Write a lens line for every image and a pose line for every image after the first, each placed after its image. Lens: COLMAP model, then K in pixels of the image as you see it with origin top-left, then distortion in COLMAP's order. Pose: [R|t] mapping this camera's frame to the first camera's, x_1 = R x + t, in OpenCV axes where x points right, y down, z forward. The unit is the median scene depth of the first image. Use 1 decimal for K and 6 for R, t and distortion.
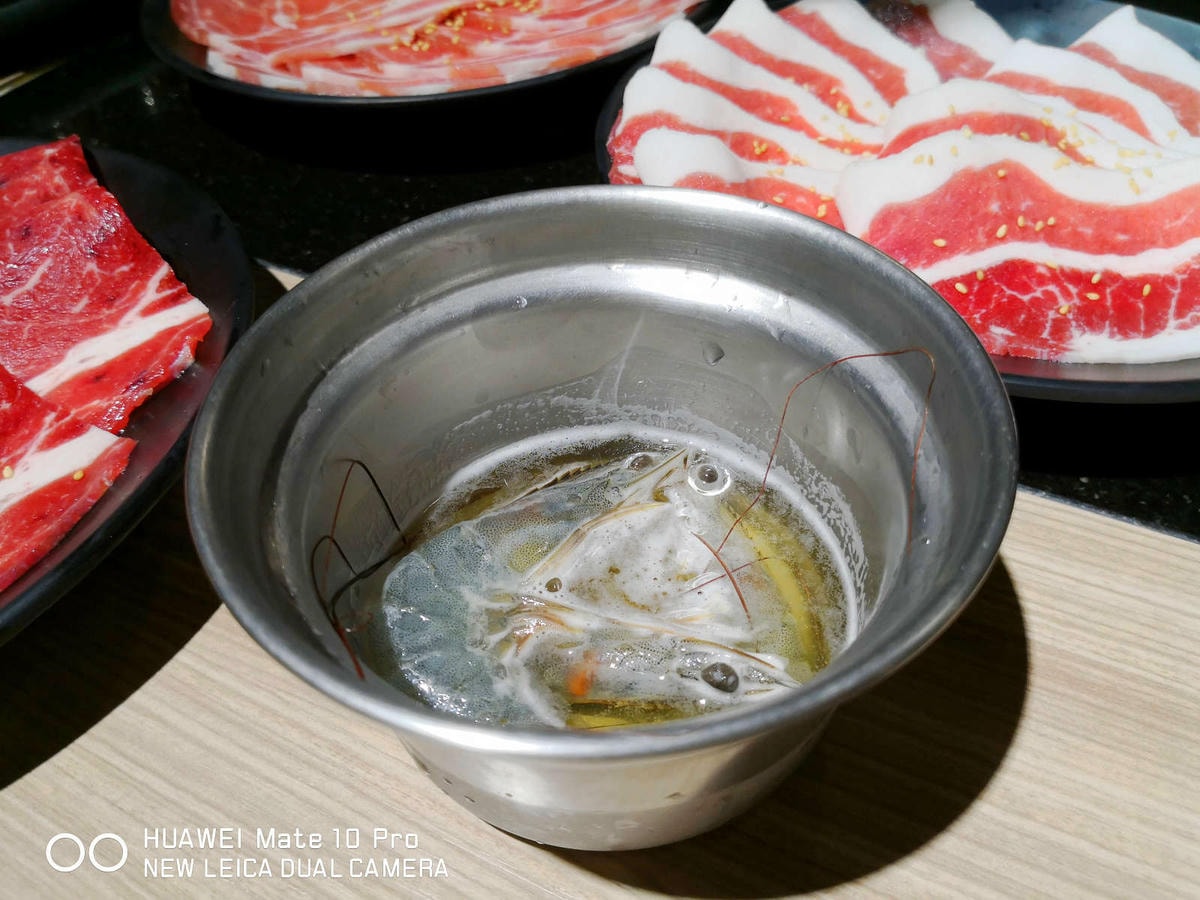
lens RADIAL K [[935.5, 0, 600.0], [0, 935.5, 450.0], [0, 0, 1]] dist [-0.047094, -0.019220]
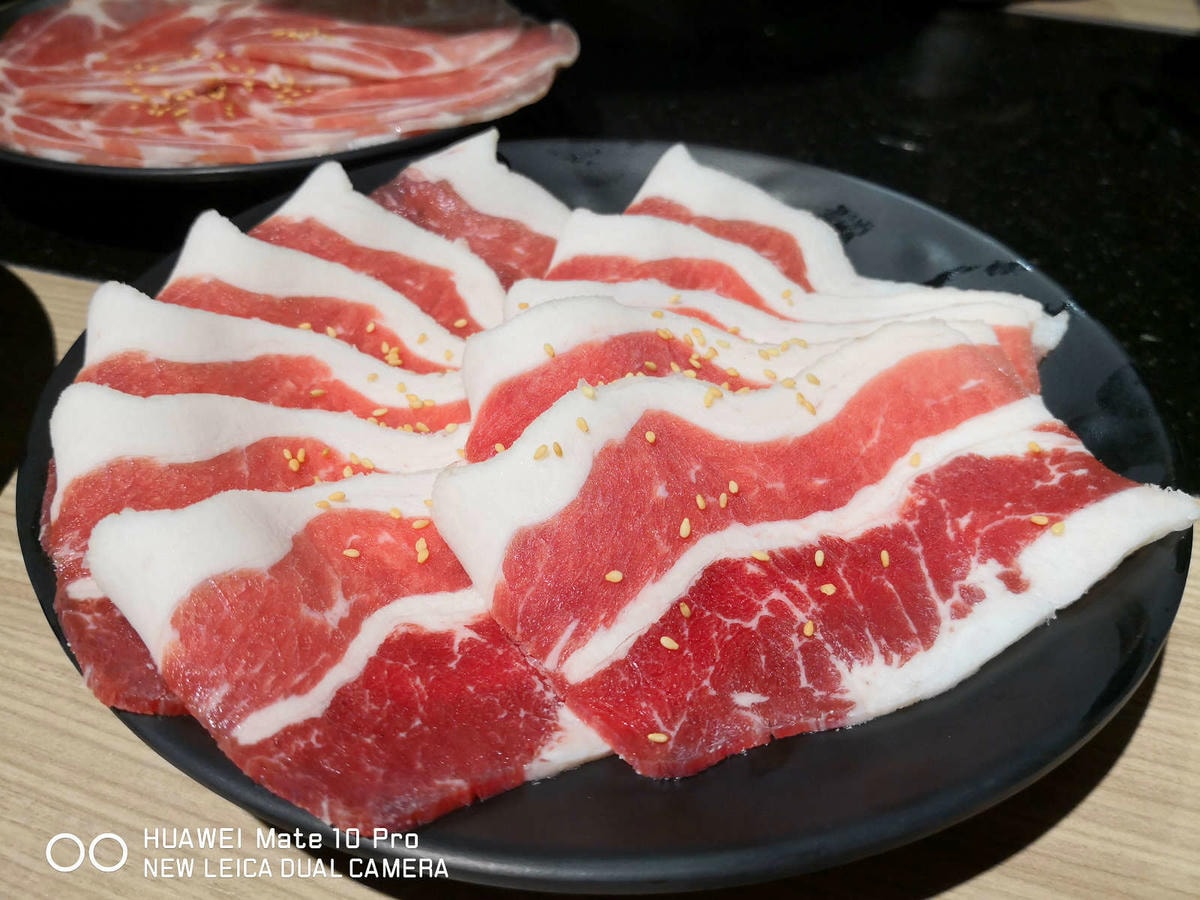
lens RADIAL K [[935.5, 0, 600.0], [0, 935.5, 450.0], [0, 0, 1]] dist [-0.047094, -0.019220]
pose [[0.861045, -0.276945, 0.426500, 0.093197], [0.311116, 0.950308, -0.011026, -0.305704], [-0.402253, 0.142185, 0.904420, 0.374951]]
